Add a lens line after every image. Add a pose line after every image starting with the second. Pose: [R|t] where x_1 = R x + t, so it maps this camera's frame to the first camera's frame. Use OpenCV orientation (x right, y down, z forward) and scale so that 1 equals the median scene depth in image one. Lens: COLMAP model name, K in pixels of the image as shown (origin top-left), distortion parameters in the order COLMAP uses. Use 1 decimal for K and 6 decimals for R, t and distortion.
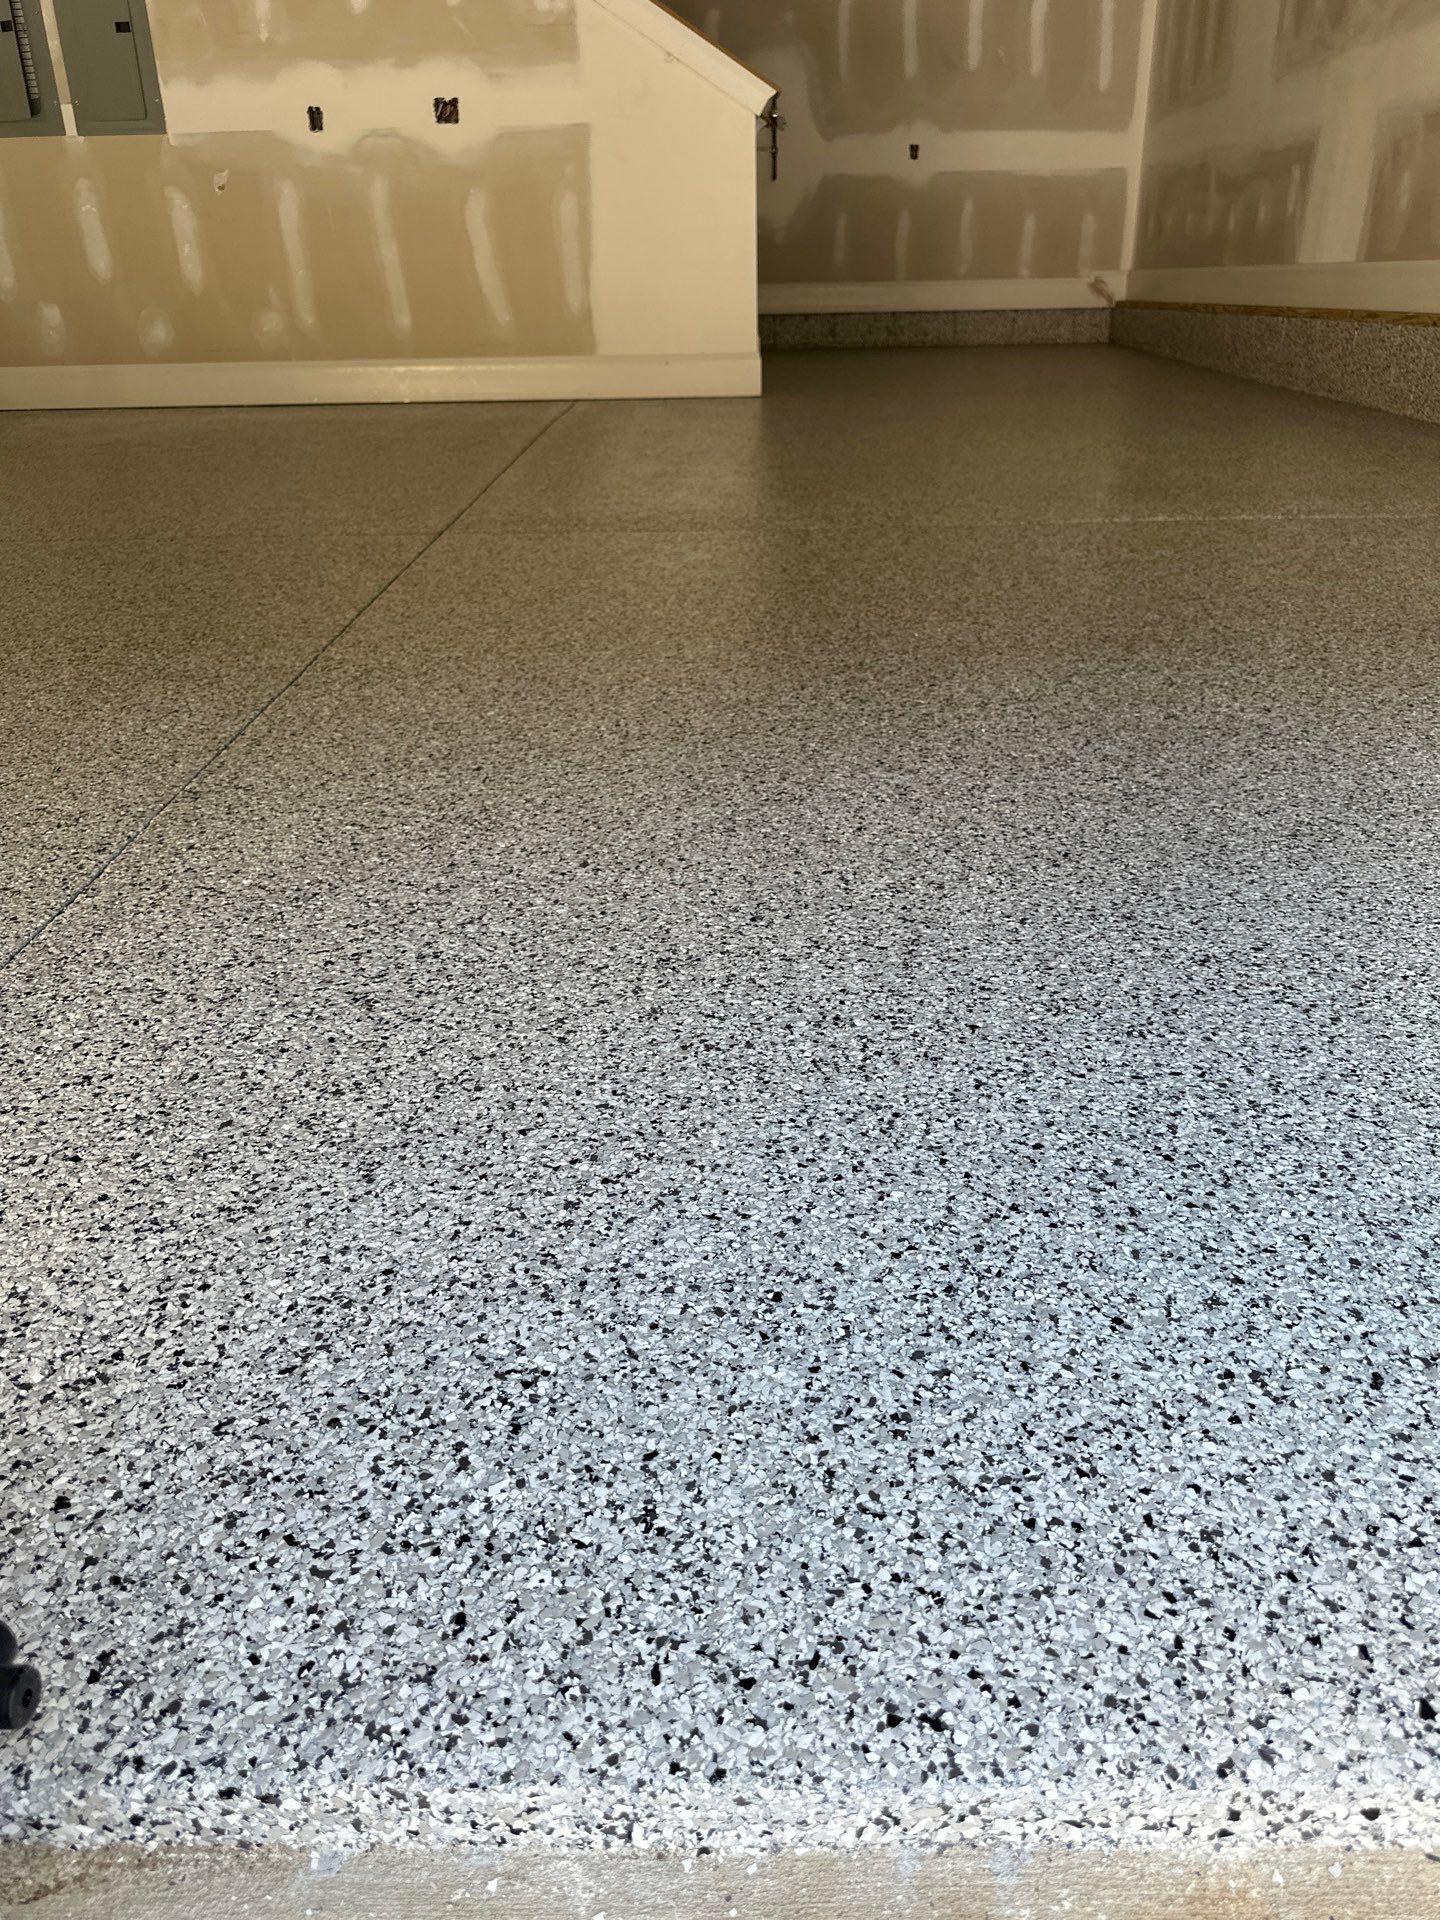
lens RADIAL K [[1367.2, 0, 727.9], [0, 1367.2, 942.3], [0, 0, 1]] dist [0.042212, -0.050945]
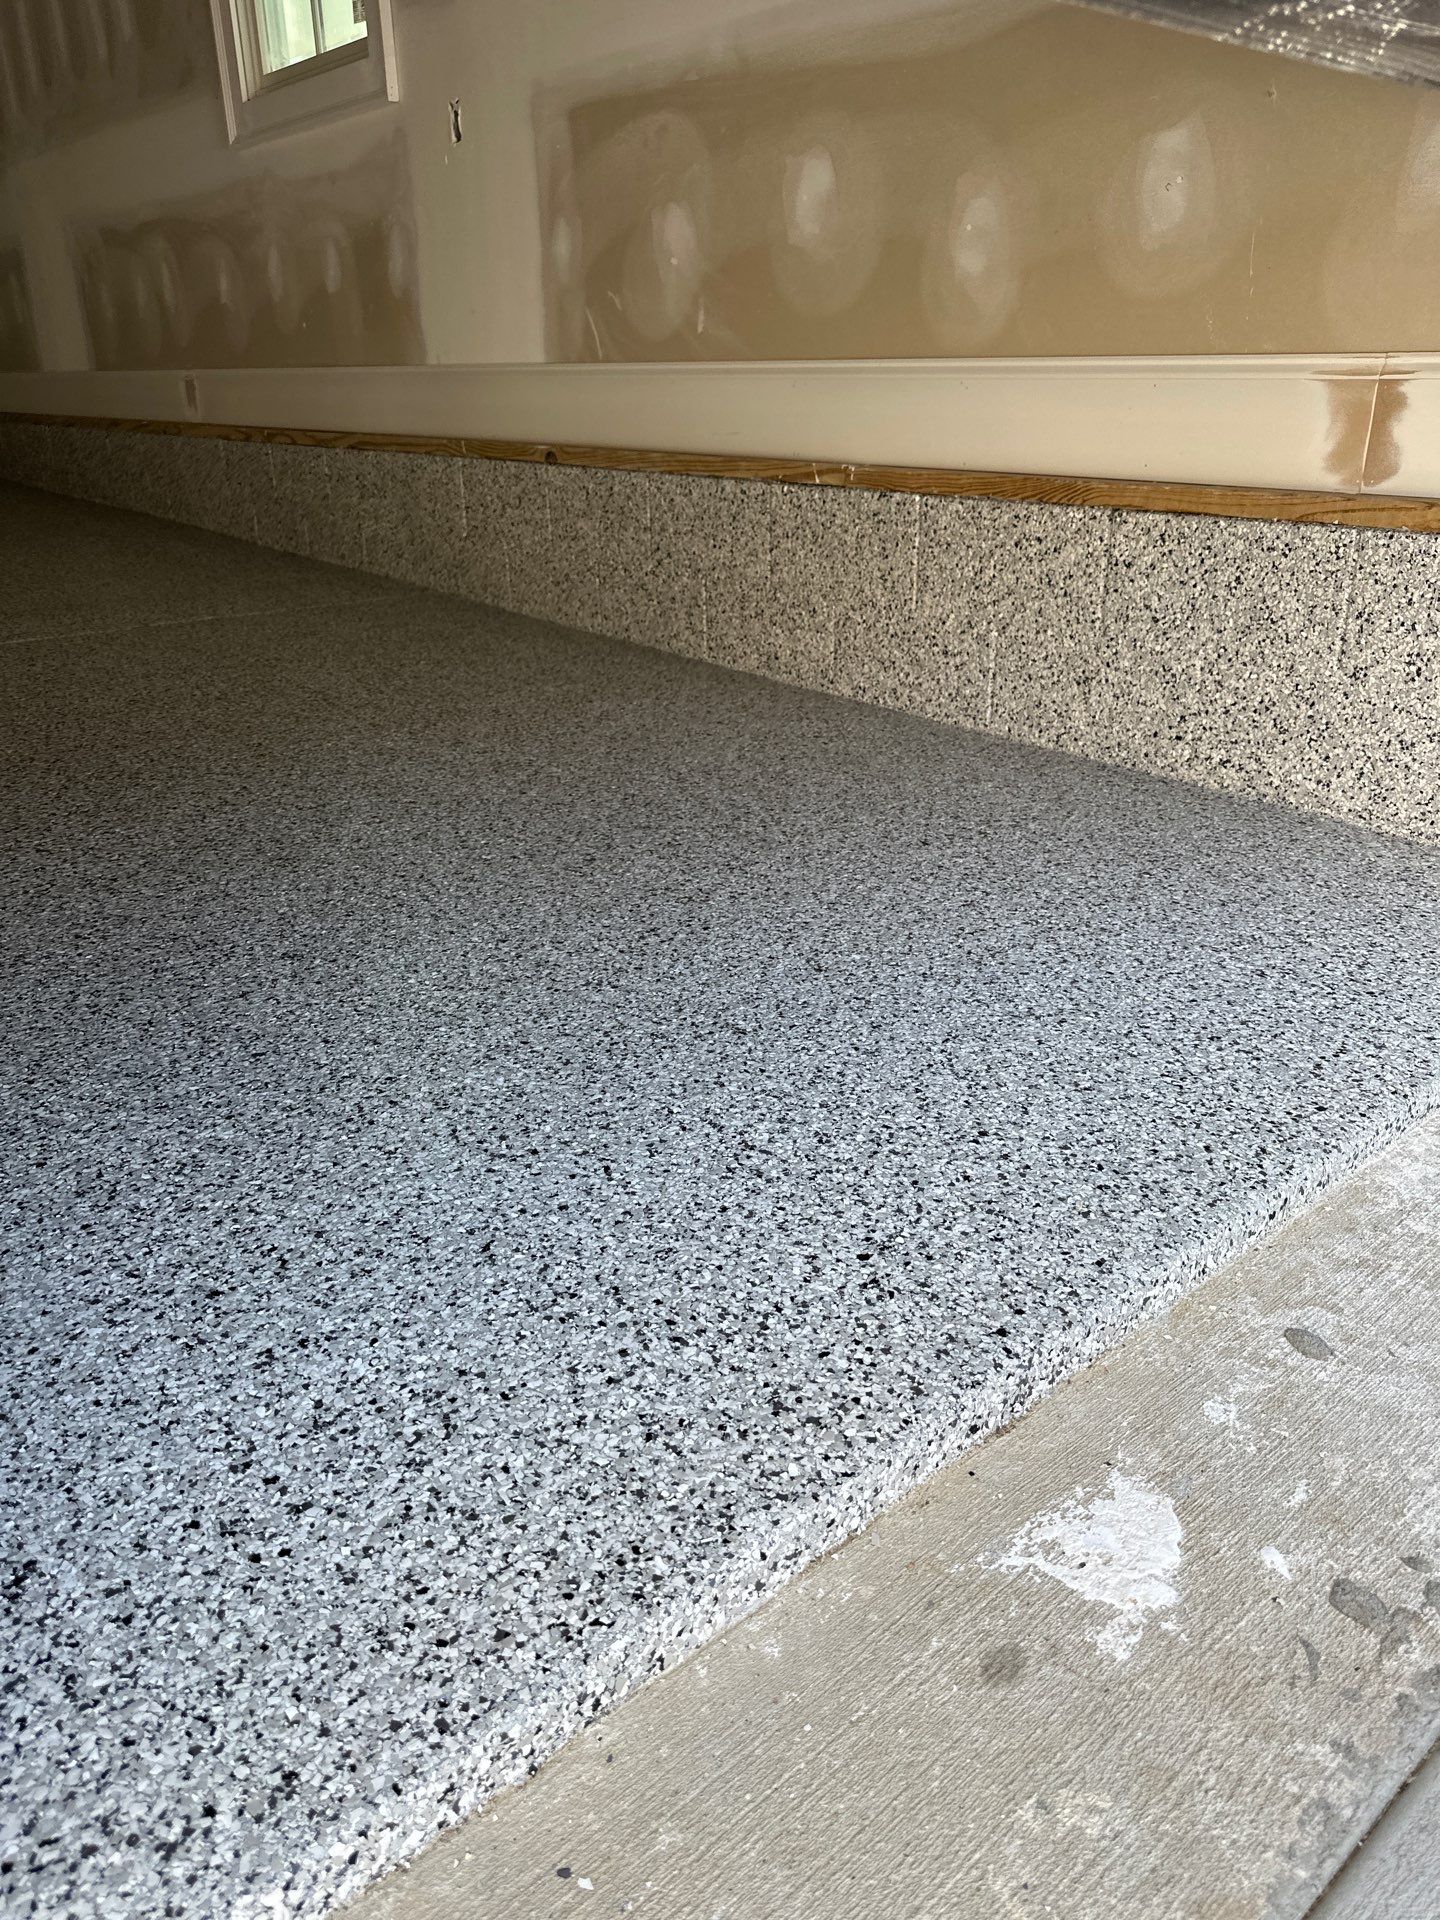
lens RADIAL K [[1367.2, 0, 735.5], [0, 1367.2, 953.9], [0, 0, 1]] dist [0.042212, -0.050945]
pose [[0.764614, -0.249206, 0.594358, 0.116894], [0.278859, 0.959346, 0.043502, -0.002044], [-0.581036, 0.132480, 0.803023, -0.015799]]
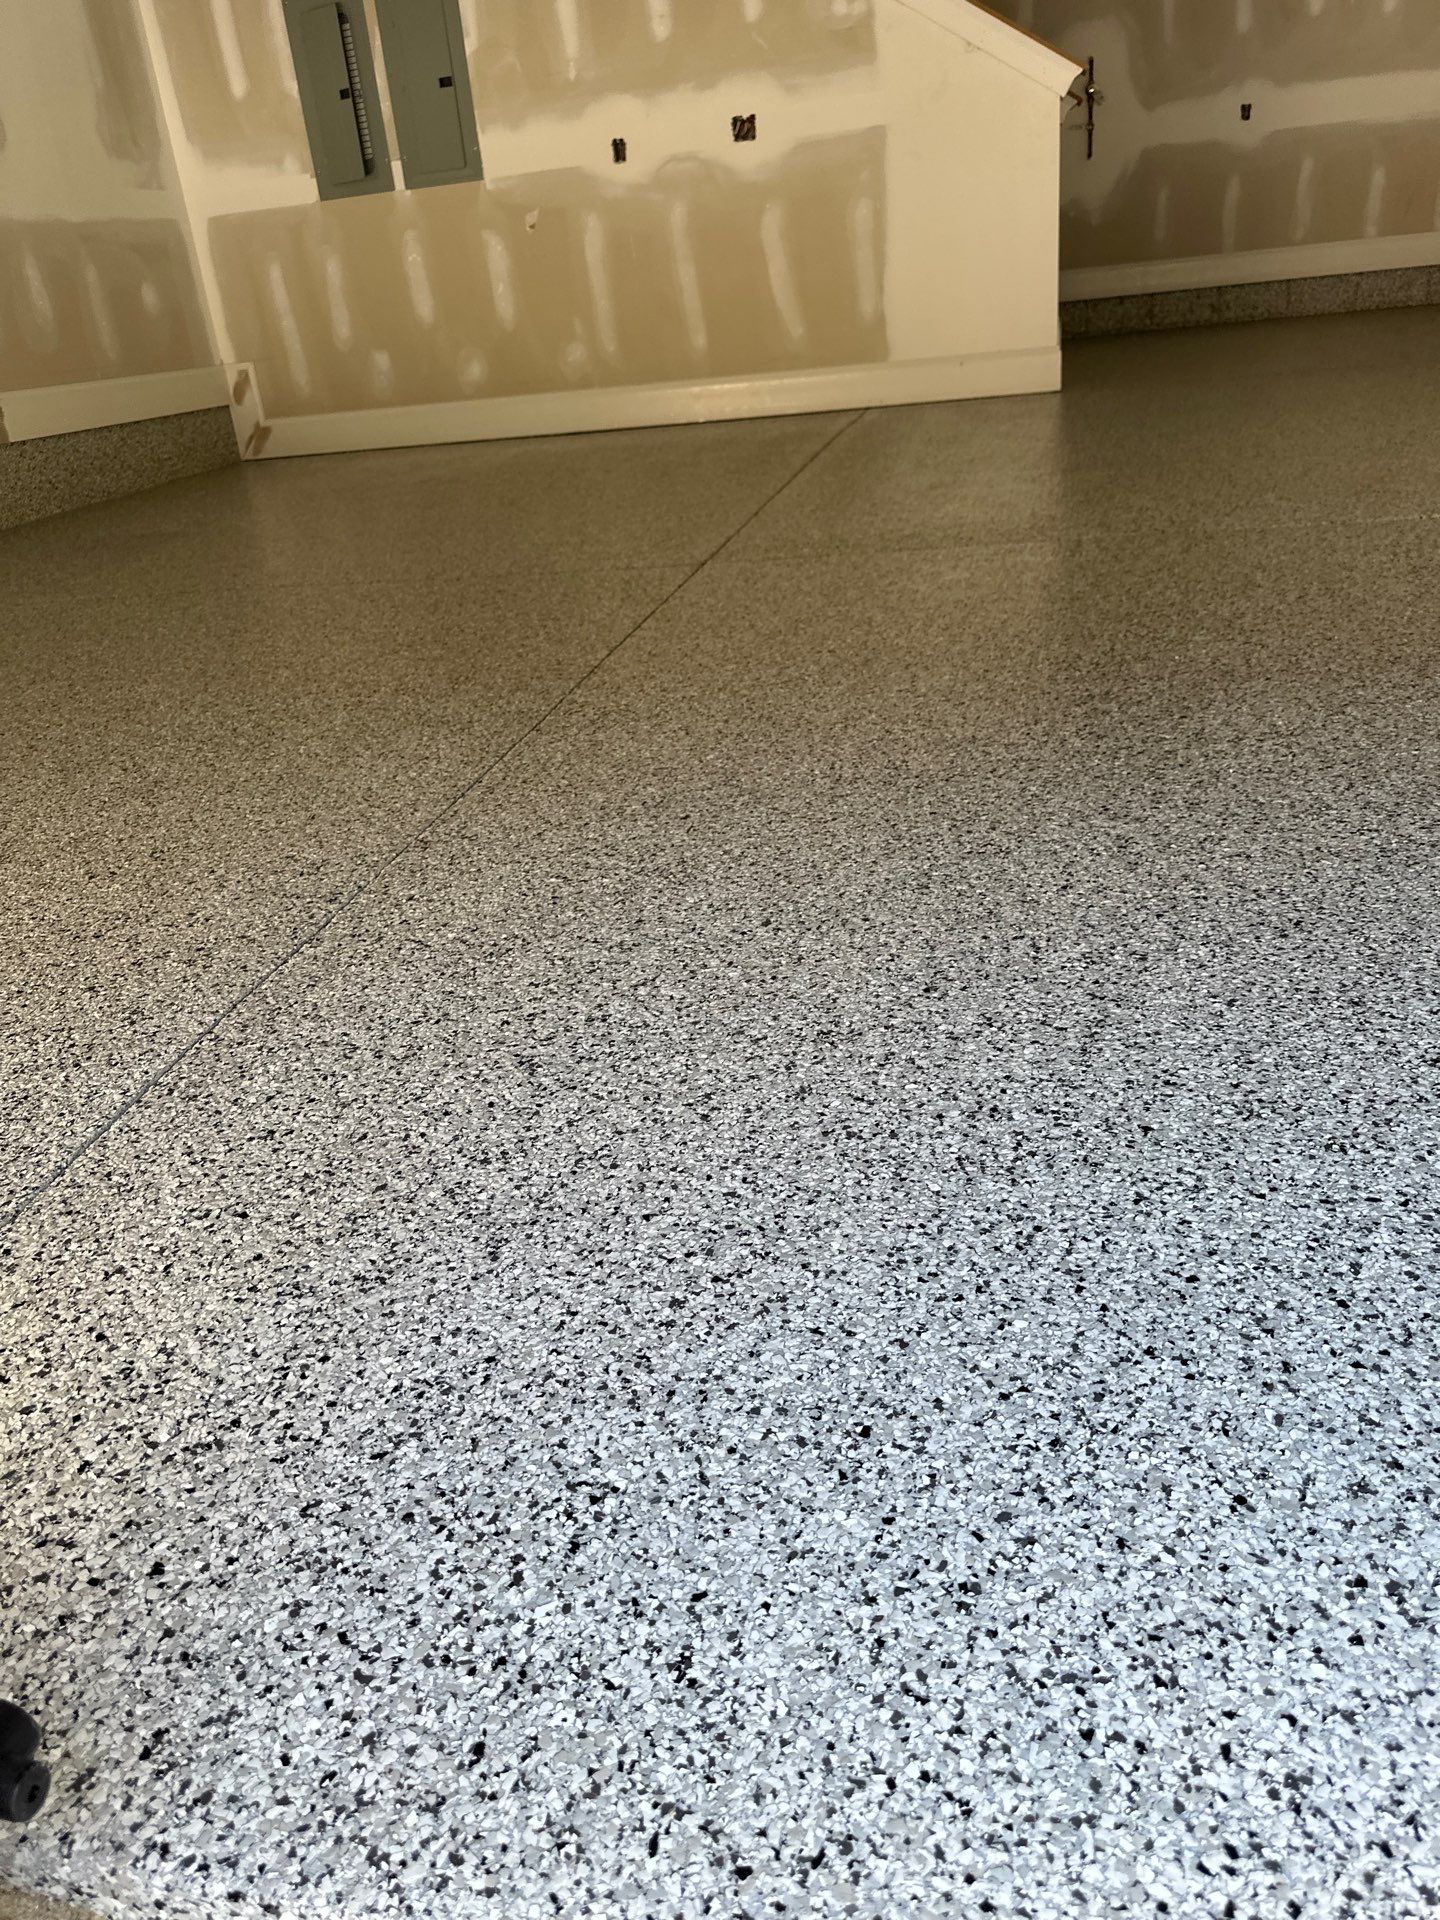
lens RADIAL K [[1367.2, 0, 714.8], [0, 1367.2, 960.8], [0, 0, 1]] dist [0.042212, -0.050945]
pose [[0.972845, 0.026908, -0.229888, 0.023740], [-0.023549, 0.999572, 0.017344, -0.013017], [0.230256, -0.011459, 0.973063, 0.009130]]
